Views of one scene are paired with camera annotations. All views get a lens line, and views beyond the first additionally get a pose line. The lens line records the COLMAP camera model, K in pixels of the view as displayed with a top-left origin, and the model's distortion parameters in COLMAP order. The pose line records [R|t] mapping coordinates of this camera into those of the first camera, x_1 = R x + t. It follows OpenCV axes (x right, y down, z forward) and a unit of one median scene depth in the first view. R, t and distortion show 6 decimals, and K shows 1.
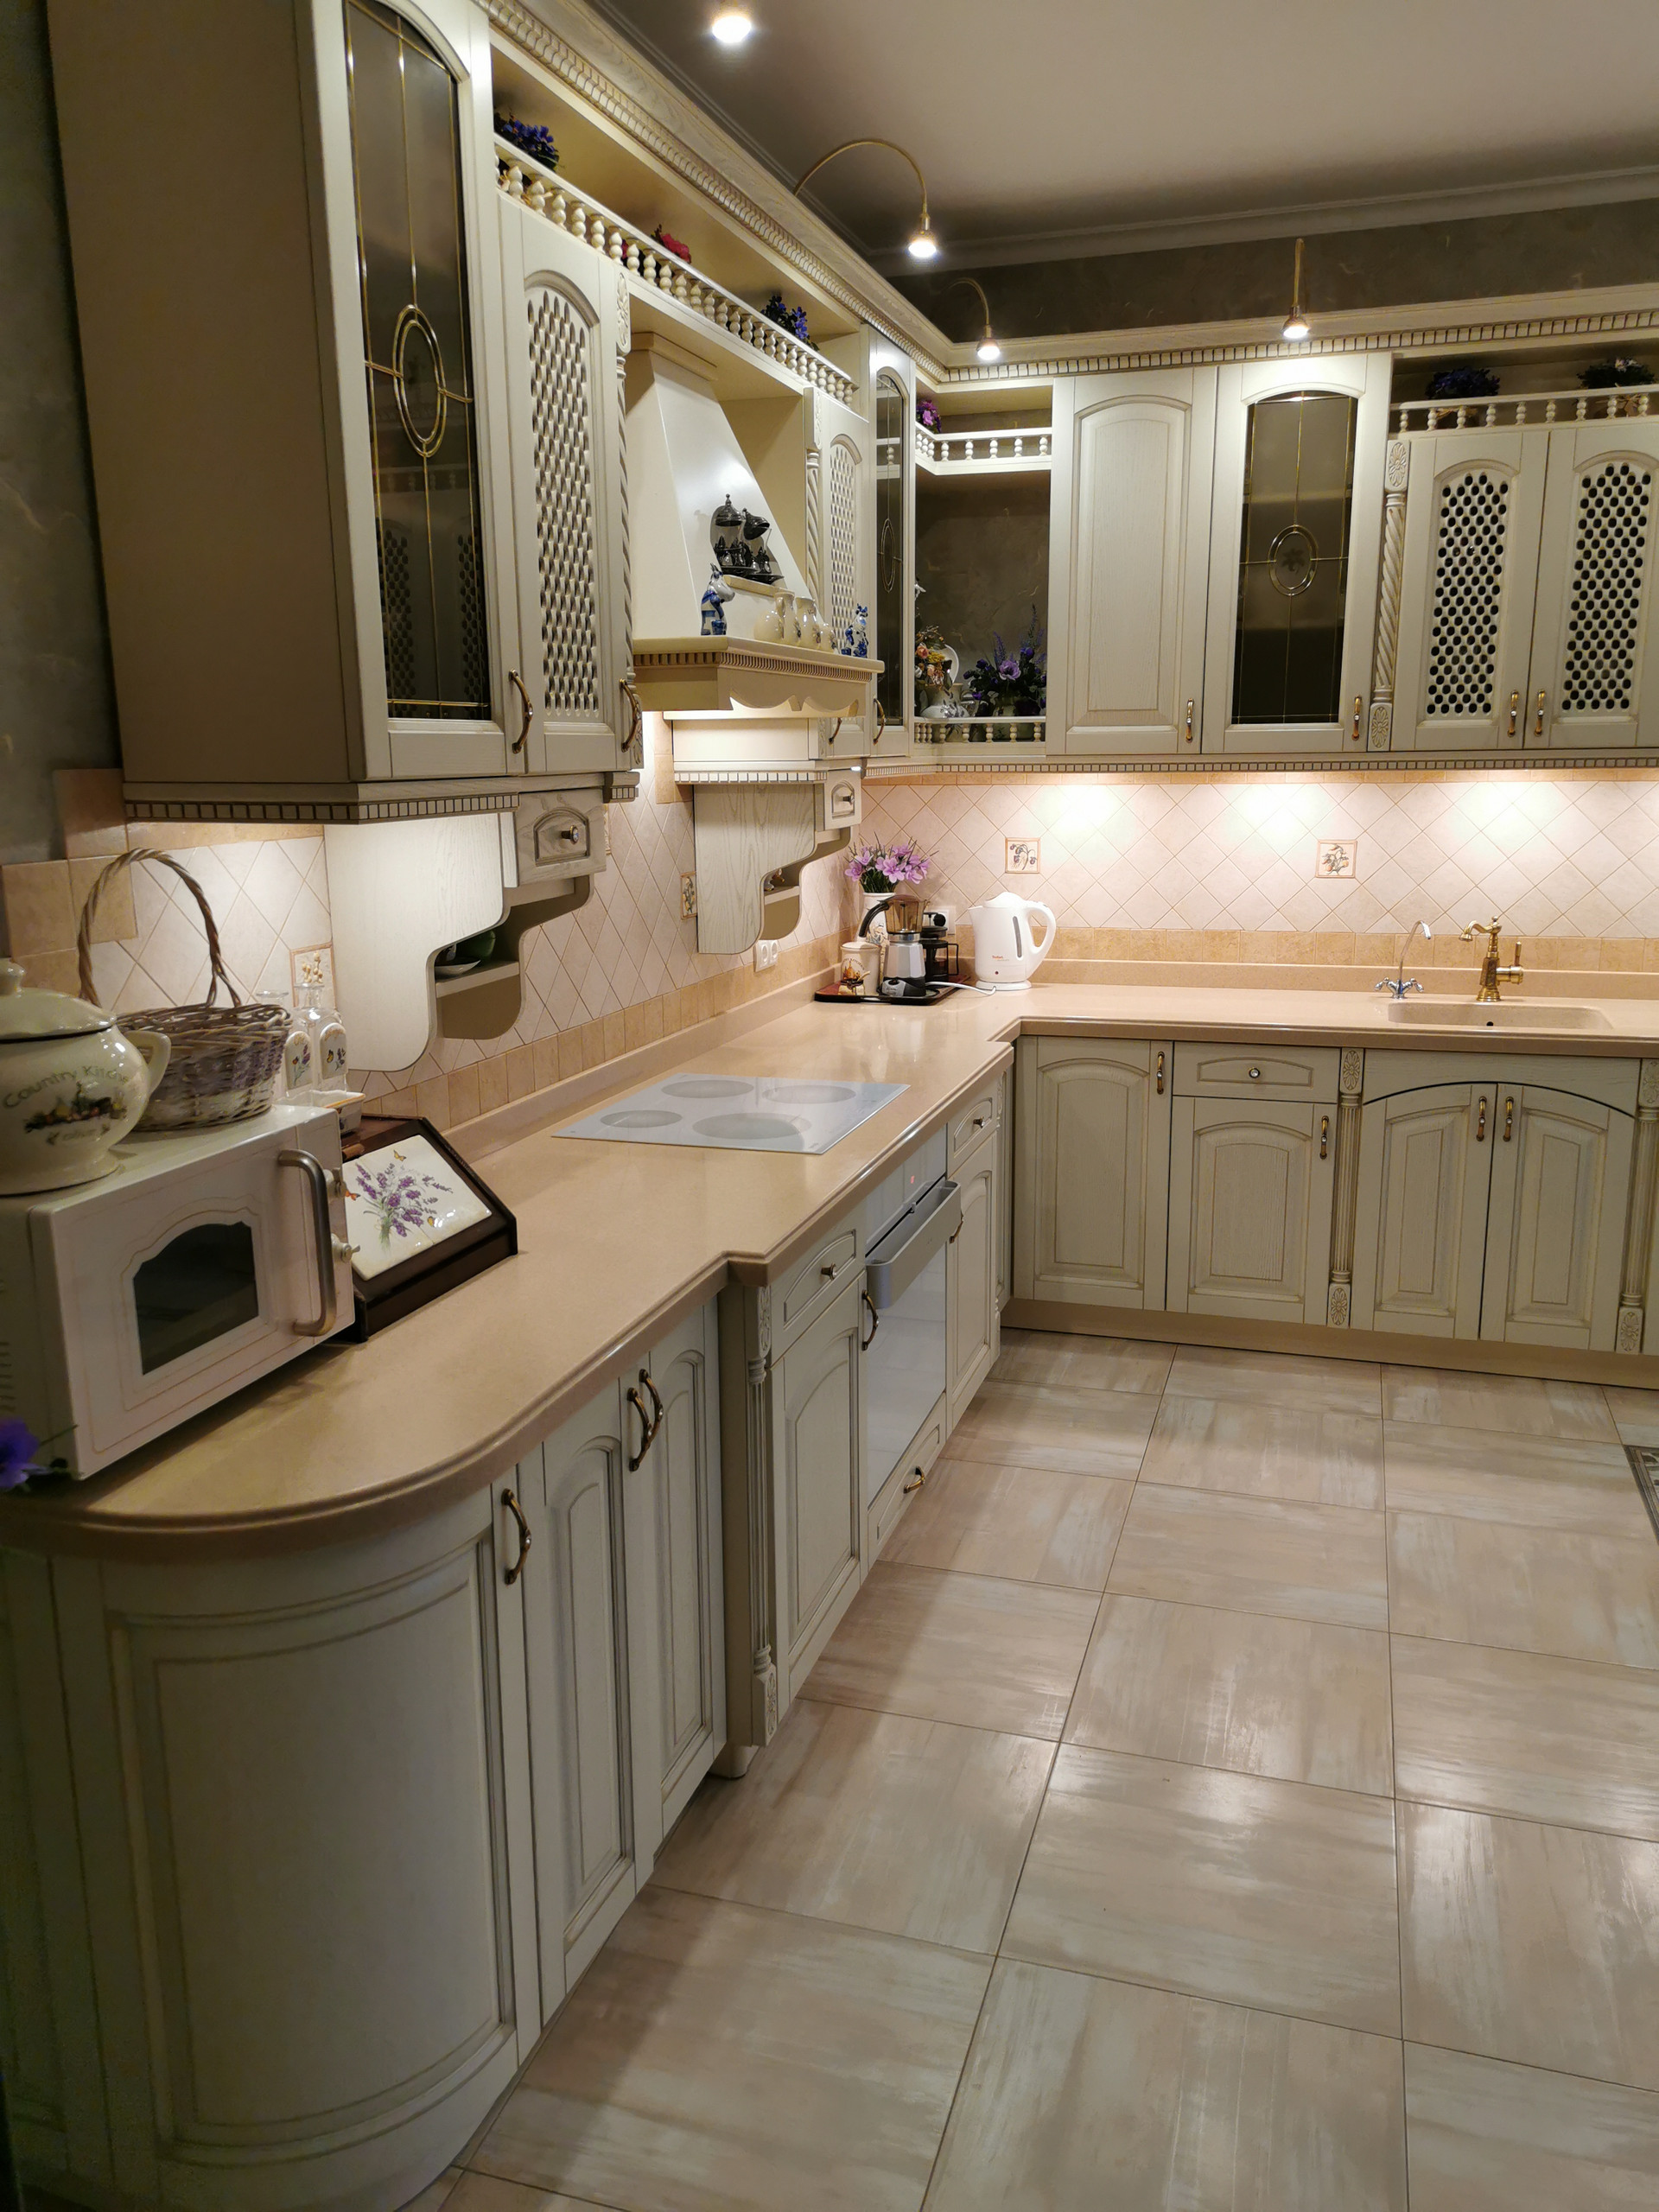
lens RADIAL K [[1688.5, 0, 823.8], [0, 1688.5, 1114.4], [0, 0, 1]] dist [0.065293, -0.057307]
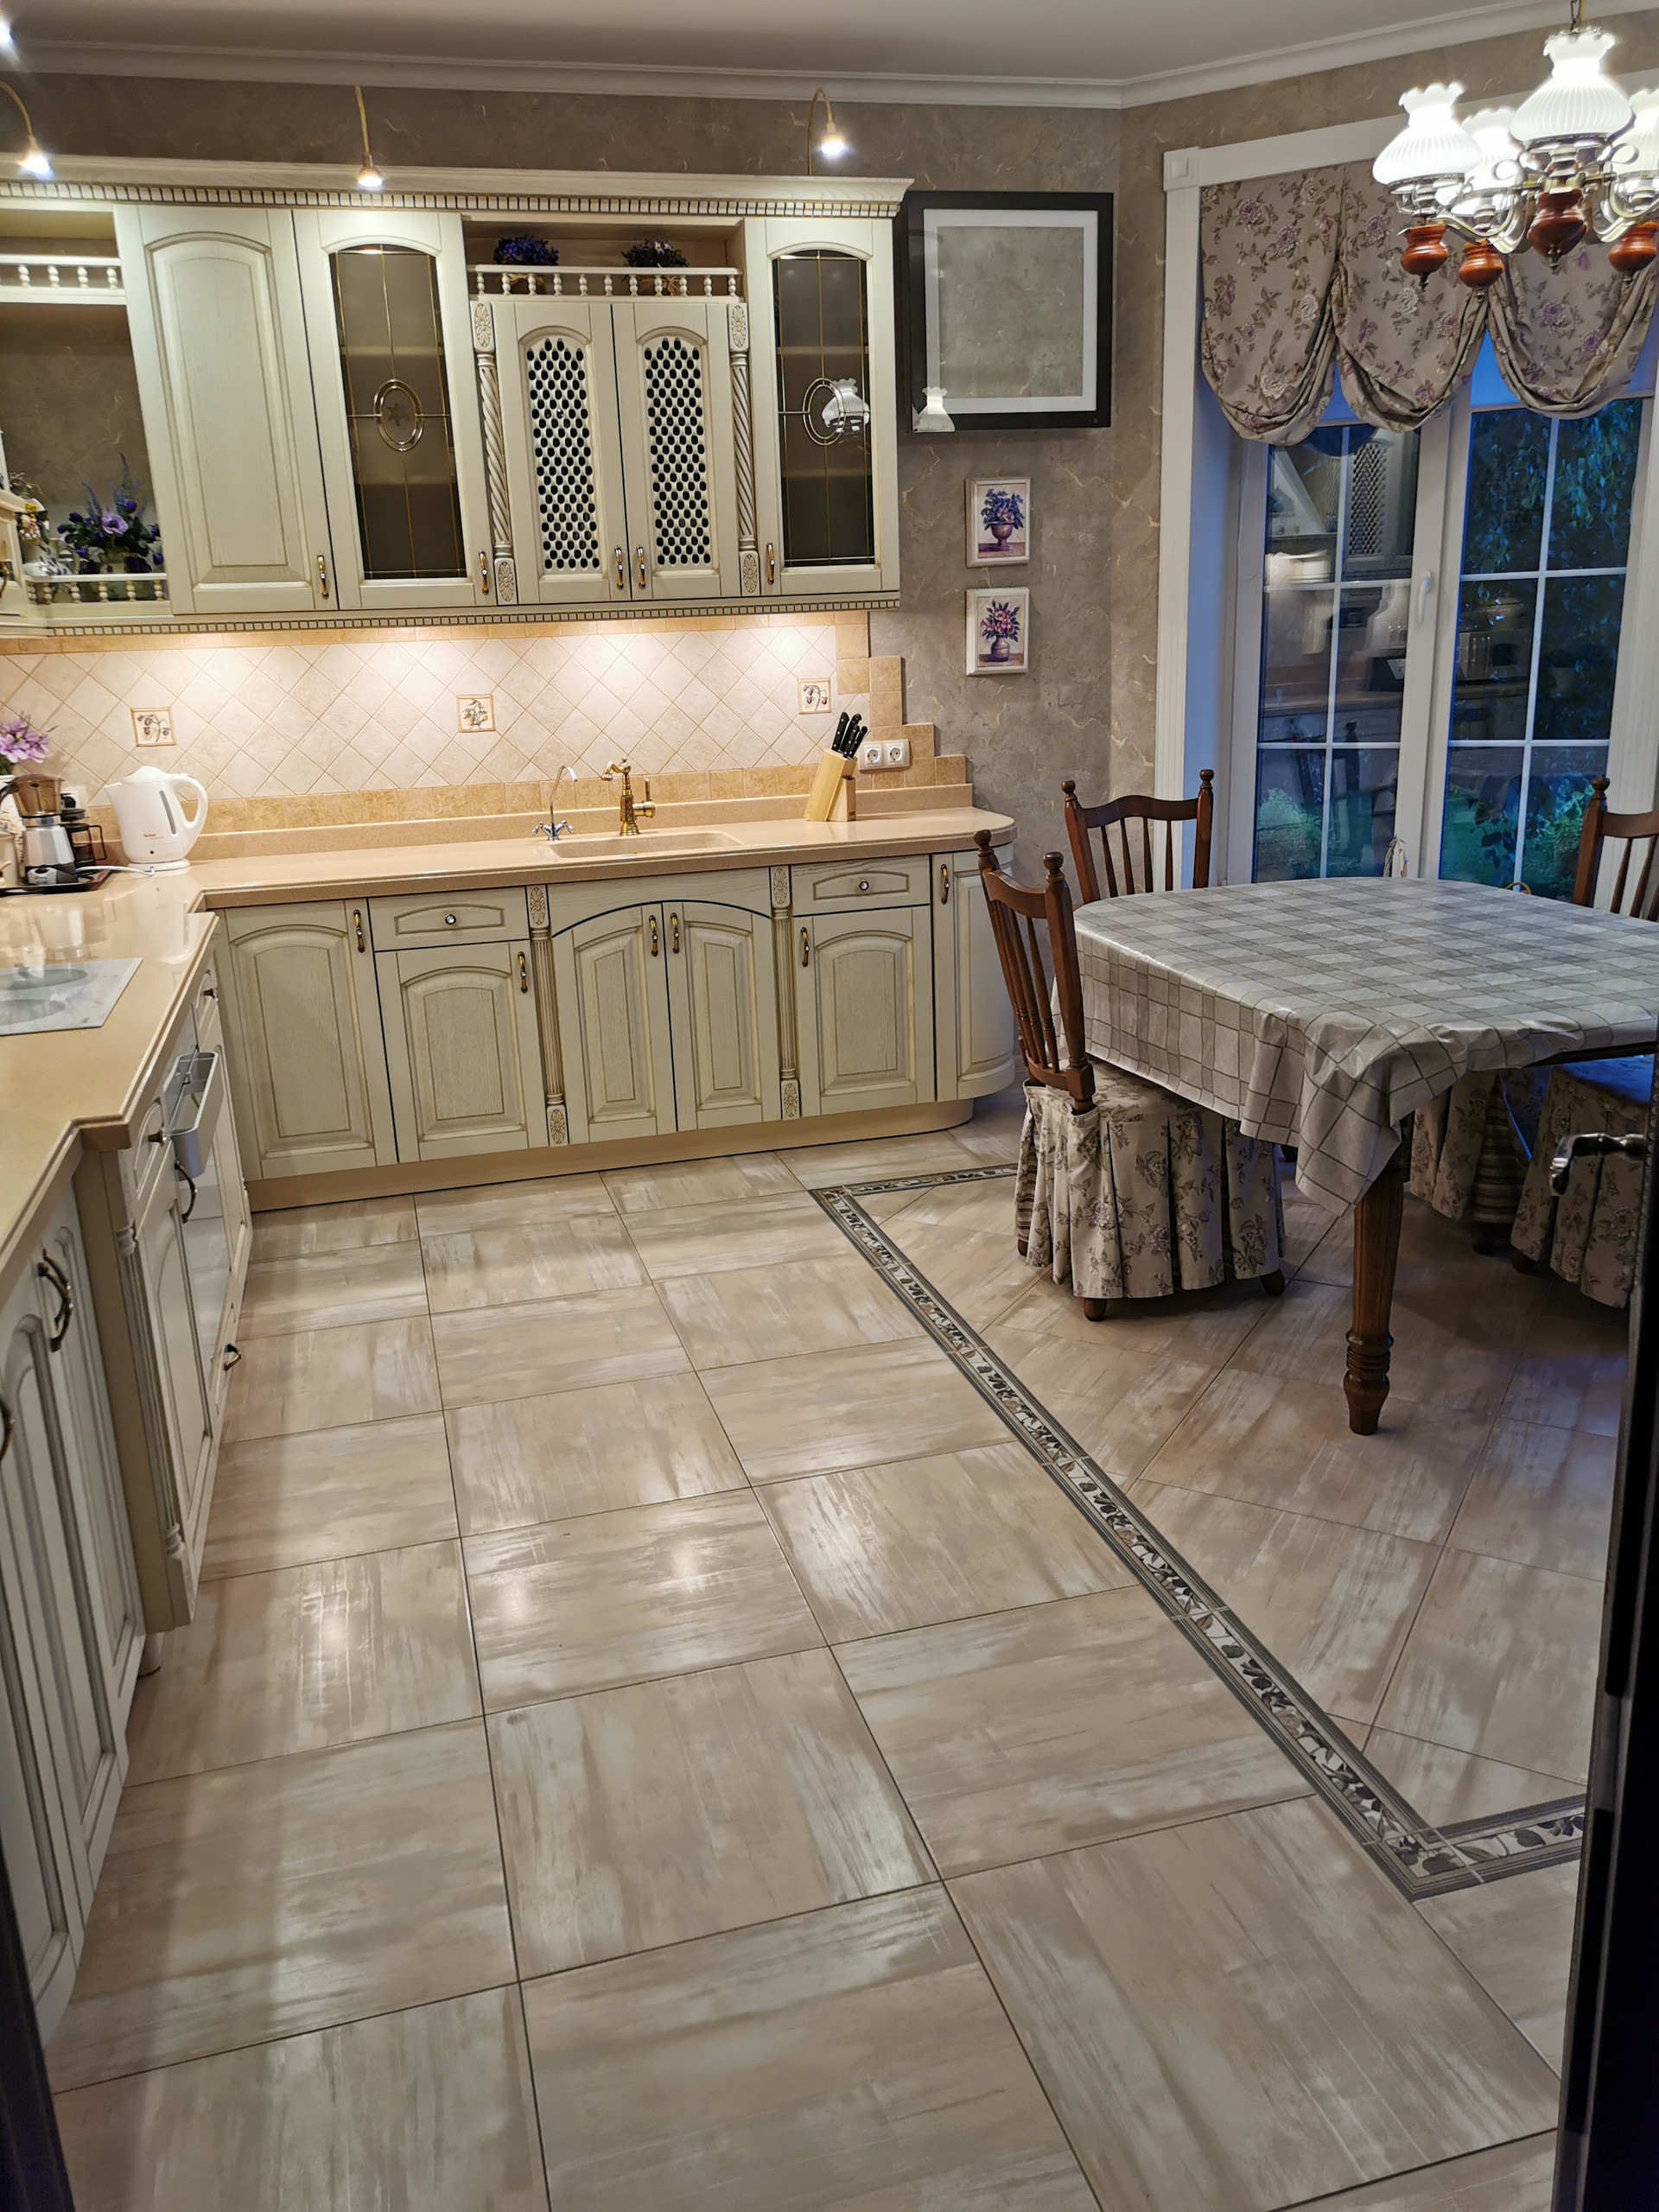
lens RADIAL K [[1688.5, 0, 823.8], [0, 1688.5, 1114.4], [0, 0, 1]] dist [0.065293, -0.057307]
pose [[0.840637, -0.174816, 0.512610, -0.109818], [0.146232, 0.984584, 0.095967, 0.027387], [-0.521484, -0.005713, 0.853242, -0.010996]]
